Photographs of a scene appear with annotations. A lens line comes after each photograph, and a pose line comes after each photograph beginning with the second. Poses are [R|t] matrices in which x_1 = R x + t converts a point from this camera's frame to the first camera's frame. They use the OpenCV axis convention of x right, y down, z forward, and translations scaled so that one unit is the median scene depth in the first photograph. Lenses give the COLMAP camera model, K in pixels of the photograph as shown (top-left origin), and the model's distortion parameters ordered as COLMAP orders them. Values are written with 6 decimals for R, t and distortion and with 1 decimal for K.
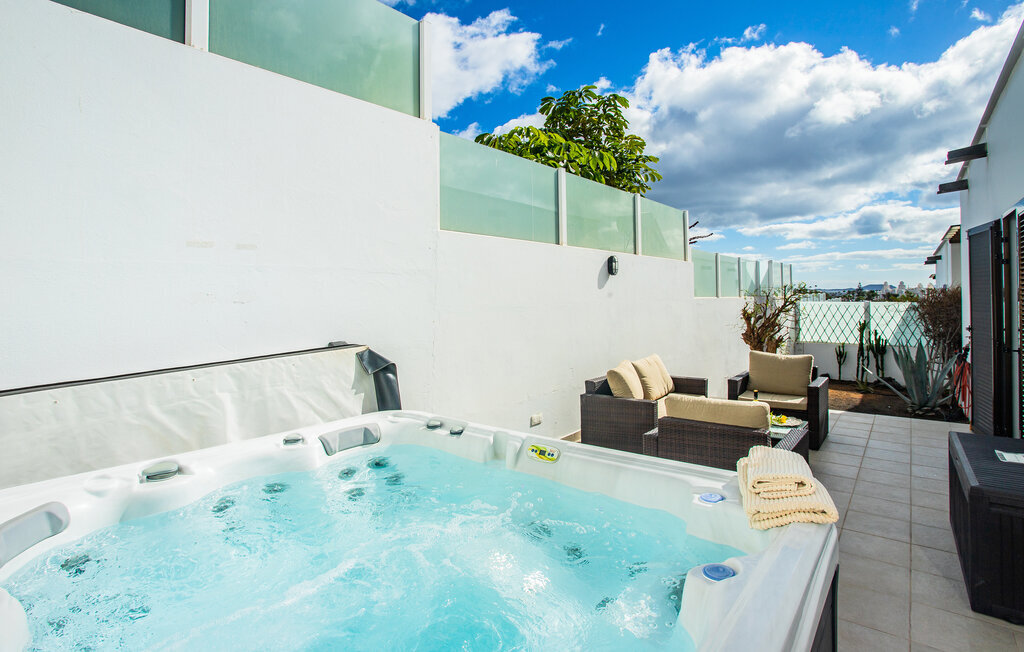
lens RADIAL K [[523.1, 0, 511.5], [0, 523.1, 298.0], [0, 0, 1]] dist [0.001962, 0.000415]
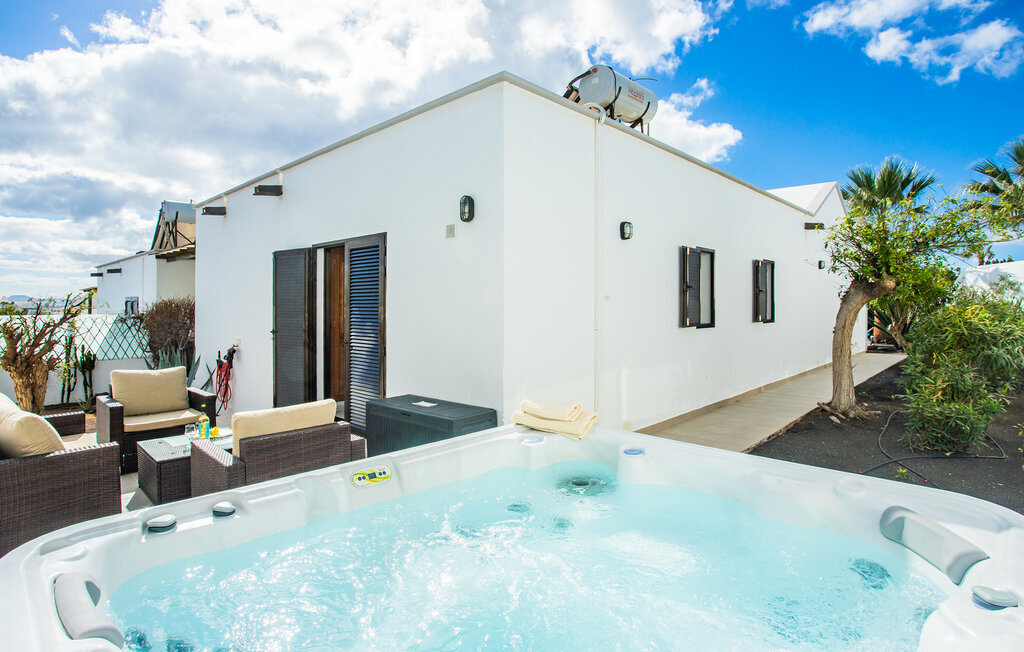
lens RADIAL K [[534.0, 0, 511.6], [0, 534.0, 298.5], [0, 0, 1]] dist [-0.000271, 0.000064]
pose [[0.089019, 0.022513, 0.995775, -0.185181], [0.004433, 0.999726, -0.022998, 0.004176], [-0.996020, 0.006461, 0.088895, 0.153869]]
